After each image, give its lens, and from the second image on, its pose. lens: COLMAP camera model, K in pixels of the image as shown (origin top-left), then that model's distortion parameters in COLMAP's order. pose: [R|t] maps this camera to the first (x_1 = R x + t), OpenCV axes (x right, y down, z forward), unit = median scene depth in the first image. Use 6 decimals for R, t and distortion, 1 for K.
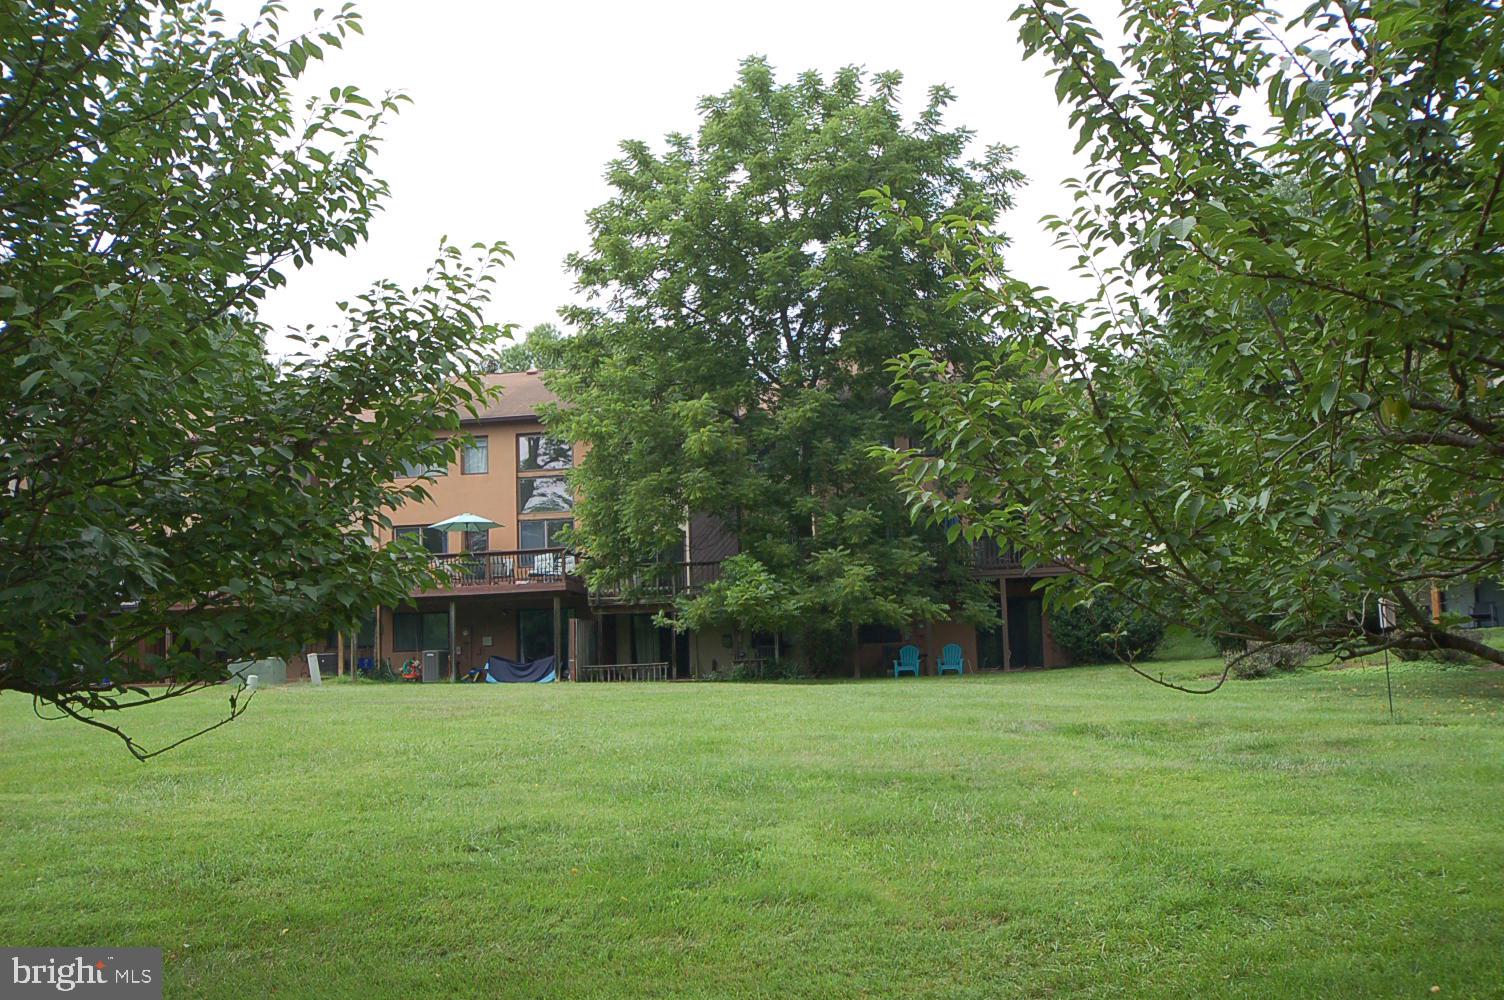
lens RADIAL K [[1519.5, 0, 751.8], [0, 1519.5, 491.7], [0, 0, 1]] dist [-0.001595, 0.000000]
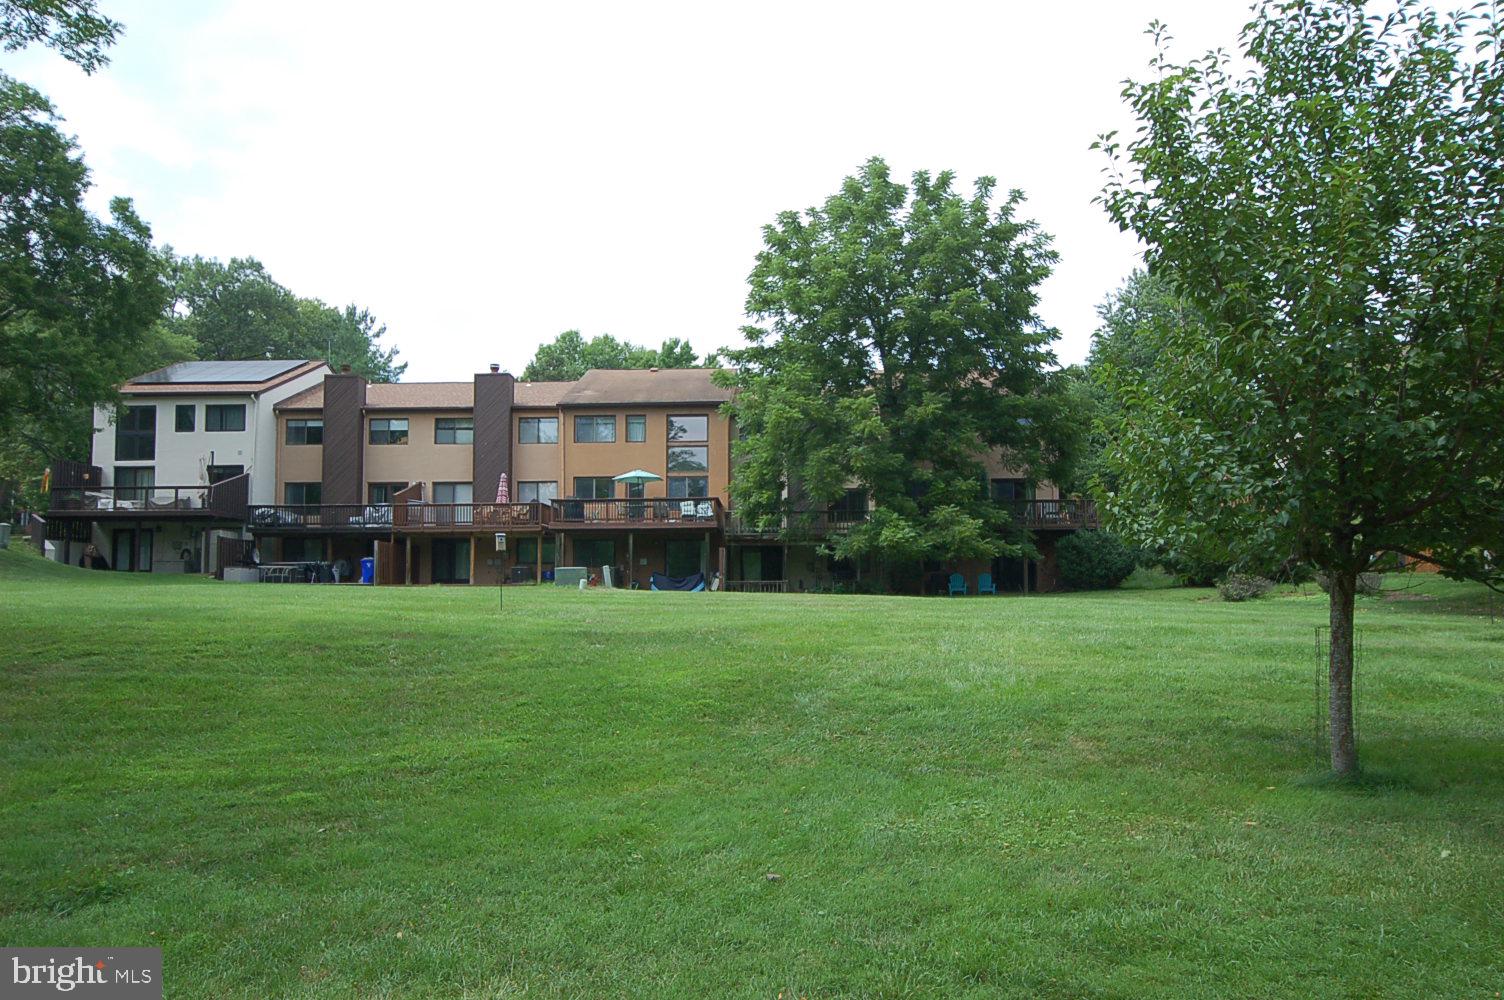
lens RADIAL K [[1086.8, 0, 752.1], [0, 1086.8, 512.4], [0, 0, 1]] dist [0.003202, -0.000035]
pose [[0.989849, 0.038615, 0.136778, -0.244673], [-0.044452, 0.998215, 0.039873, 0.009618], [-0.134995, -0.045549, 0.989799, -0.006003]]
